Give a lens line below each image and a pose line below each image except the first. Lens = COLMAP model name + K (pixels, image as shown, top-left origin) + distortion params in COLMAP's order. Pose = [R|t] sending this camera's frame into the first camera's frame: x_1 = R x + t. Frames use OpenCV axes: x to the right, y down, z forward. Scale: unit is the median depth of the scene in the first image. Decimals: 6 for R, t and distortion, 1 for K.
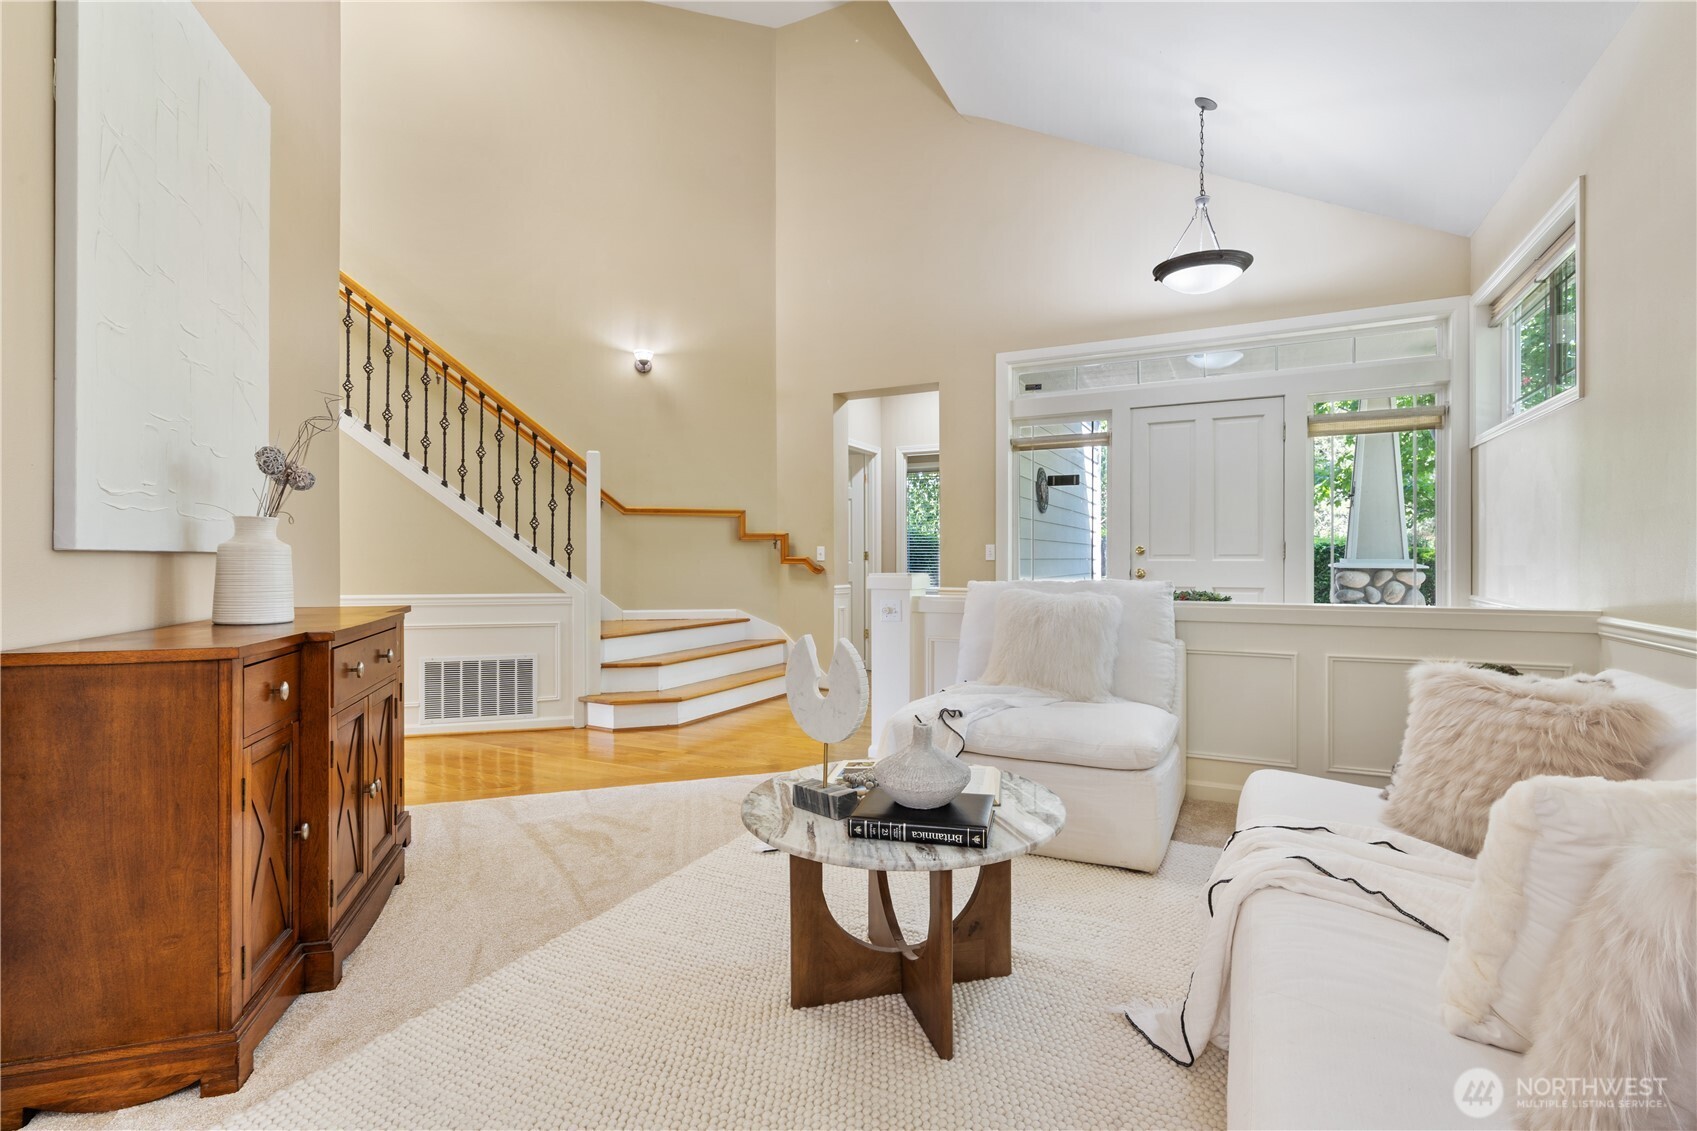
lens RADIAL K [[778.7, 0, 856.3], [0, 778.7, 561.1], [0, 0, 1]] dist [-0.004830, 0.002797]
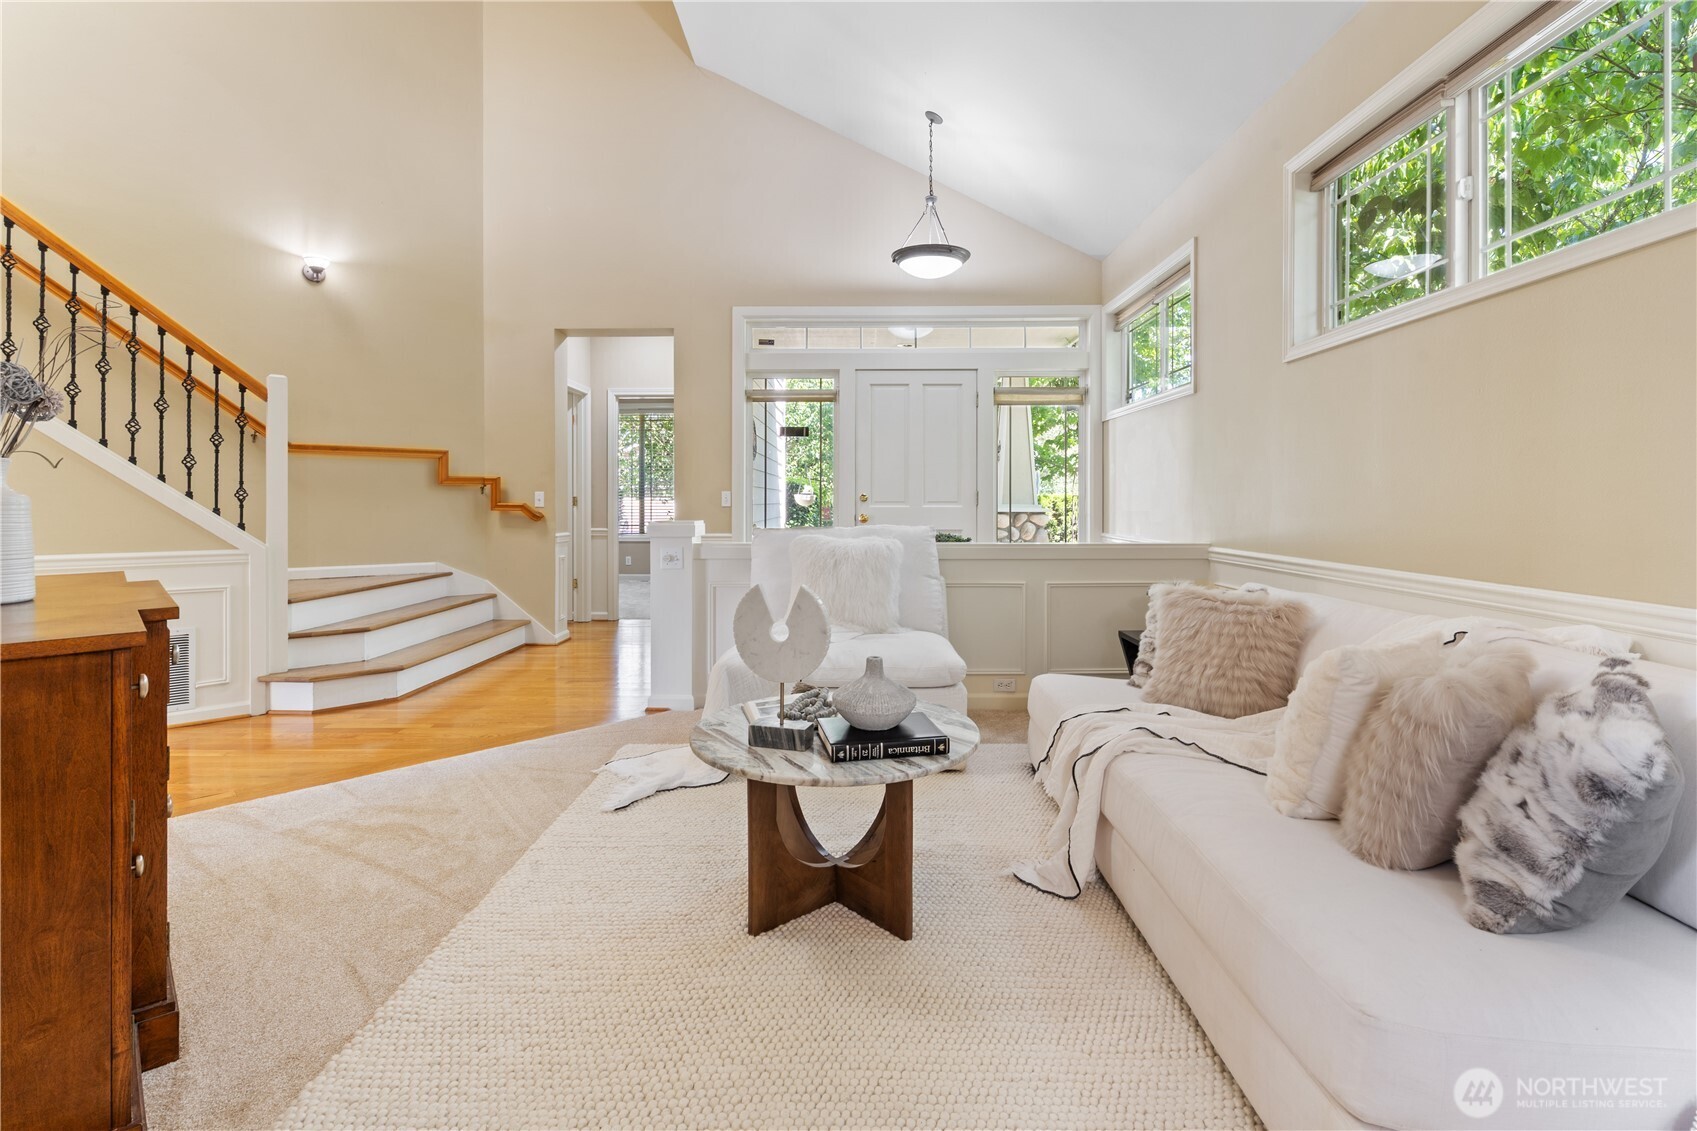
lens RADIAL K [[778.7, 0, 867.2], [0, 778.7, 504.2], [0, 0, 1]] dist [-0.004830, 0.002797]
pose [[0.897356, -0.000849, 0.441307, -0.211784], [0.000863, 1.000000, 0.000168, -0.007520], [-0.441307, 0.000230, 0.897356, -0.011436]]
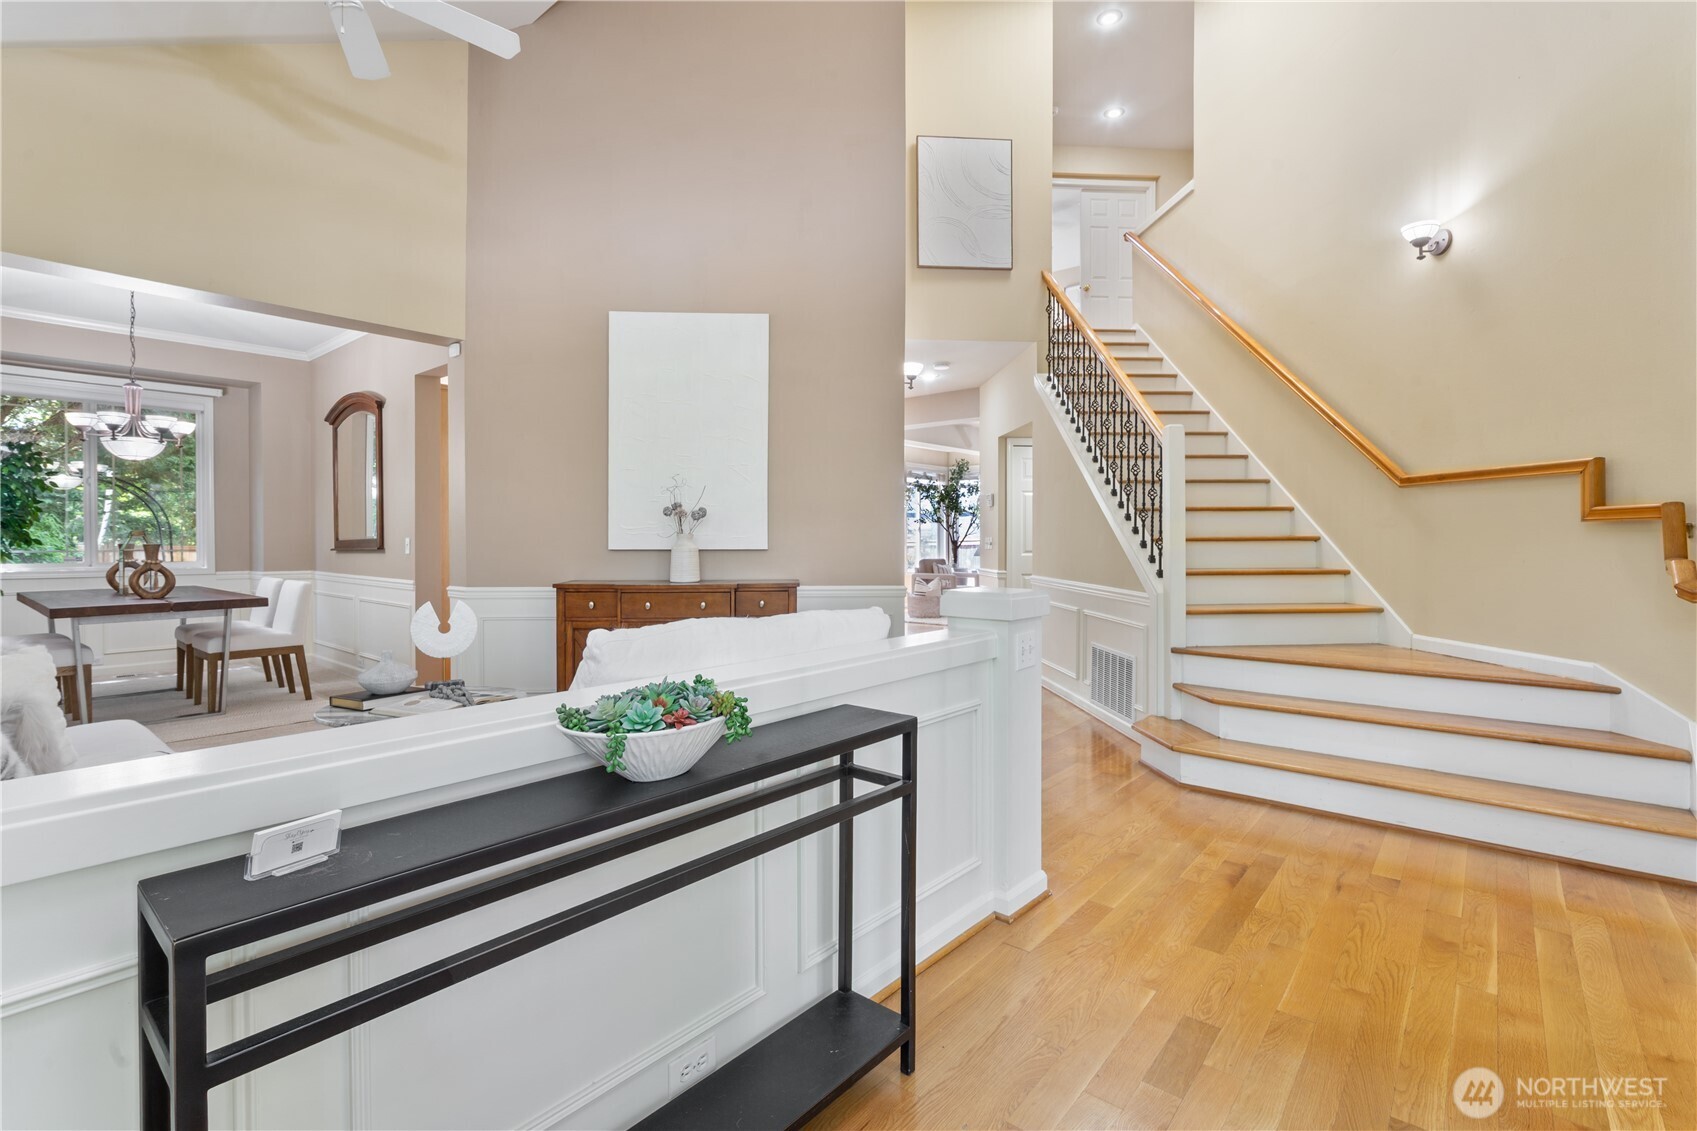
lens RADIAL K [[778.7, 0, 850.5], [0, 778.7, 552.0], [0, 0, 1]] dist [-0.004830, 0.002797]
pose [[-0.240263, 0.012512, -0.970627, 0.866089], [0.000886, 0.999919, 0.012670, -0.027651], [0.970707, 0.002184, -0.240255, 1.355198]]
